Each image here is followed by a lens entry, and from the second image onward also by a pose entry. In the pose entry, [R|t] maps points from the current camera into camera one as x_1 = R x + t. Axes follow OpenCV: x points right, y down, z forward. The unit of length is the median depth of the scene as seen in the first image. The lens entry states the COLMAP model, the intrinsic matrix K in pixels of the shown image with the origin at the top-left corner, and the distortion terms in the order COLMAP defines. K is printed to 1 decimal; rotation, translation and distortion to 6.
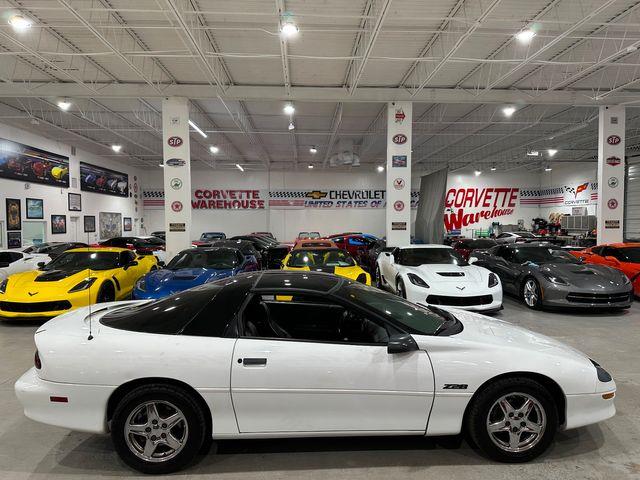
lens RADIAL K [[452.2, 0, 329.2], [0, 452.2, 243.4], [0, 0, 1]] dist [0.021923, -0.037372]
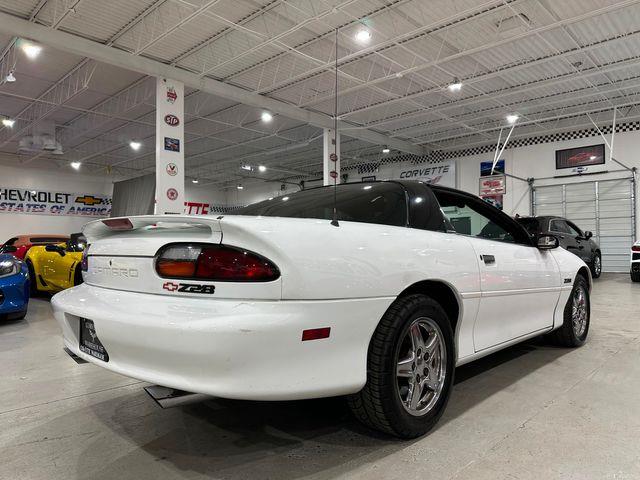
lens RADIAL K [[452.2, 0, 325.5], [0, 452.2, 240.7], [0, 0, 1]] dist [0.021923, -0.037372]
pose [[0.719113, 0.016932, 0.694687, -0.133141], [0.033083, 0.997735, -0.058565, 0.037932], [-0.694105, 0.065098, 0.716924, 0.087363]]
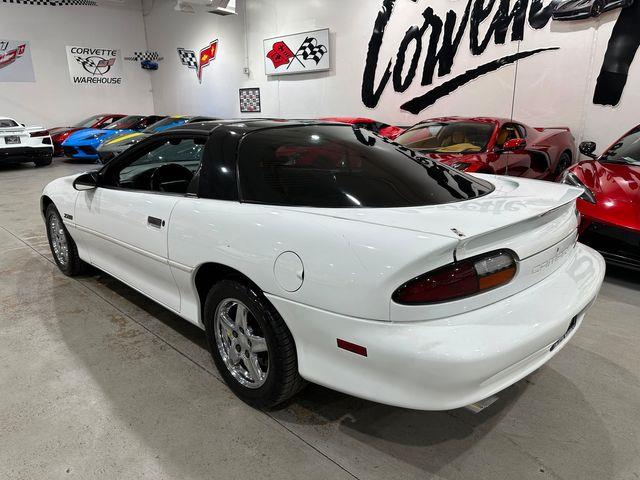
lens RADIAL K [[452.2, 0, 319.3], [0, 452.2, 238.8], [0, 0, 1]] dist [0.021923, -0.037372]
pose [[-0.680377, -0.186780, 0.708661, -0.131341], [0.046591, 0.953997, 0.296174, 0.007481], [-0.731380, 0.234527, -0.640375, 0.263268]]
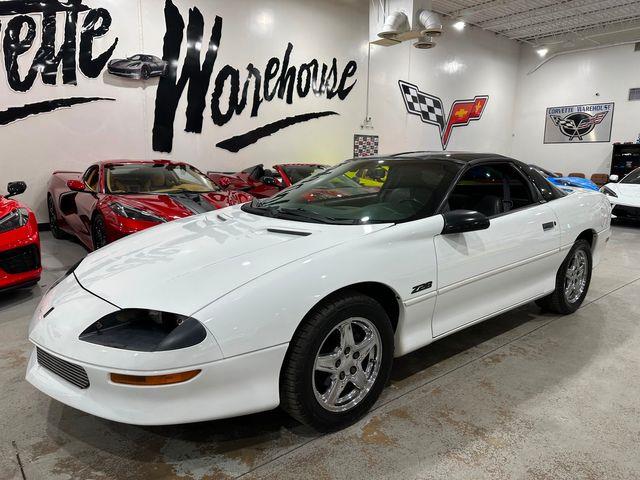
lens RADIAL K [[452.2, 0, 322.9], [0, 452.2, 240.1], [0, 0, 1]] dist [0.021923, -0.037372]
pose [[-0.777712, 0.113981, -0.618201, 0.123275], [-0.033215, 0.974600, 0.221478, 0.004258], [0.627743, 0.192780, -0.754172, 0.289599]]
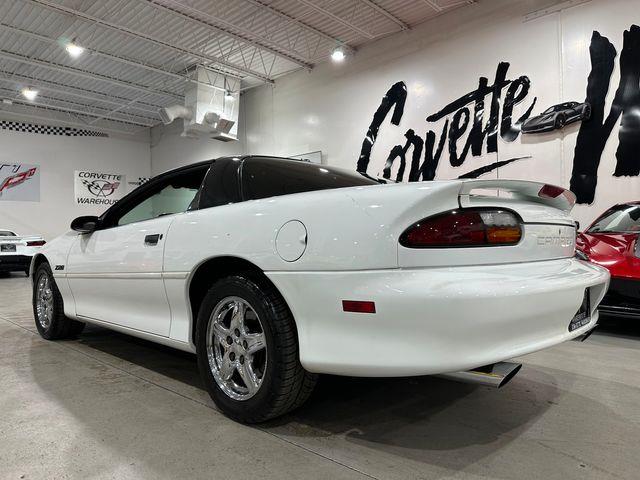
lens RADIAL K [[452.2, 0, 322.9], [0, 452.2, 236.3], [0, 0, 1]] dist [0.021923, -0.037372]
pose [[-0.699502, 0.028111, 0.714077, -0.131555], [0.048246, 0.998804, 0.007941, 0.034073], [-0.713000, 0.040006, -0.700022, 0.267747]]
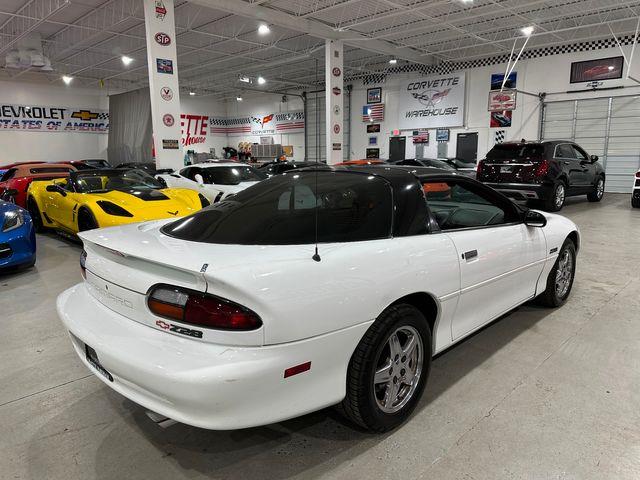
lens RADIAL K [[452.2, 0, 327.5], [0, 452.2, 239.7], [0, 0, 1]] dist [0.021923, -0.037372]
pose [[0.723974, -0.126045, 0.678214, -0.131183], [0.035627, 0.988685, 0.145715, 0.014512], [-0.688907, -0.081331, 0.720273, 0.081867]]
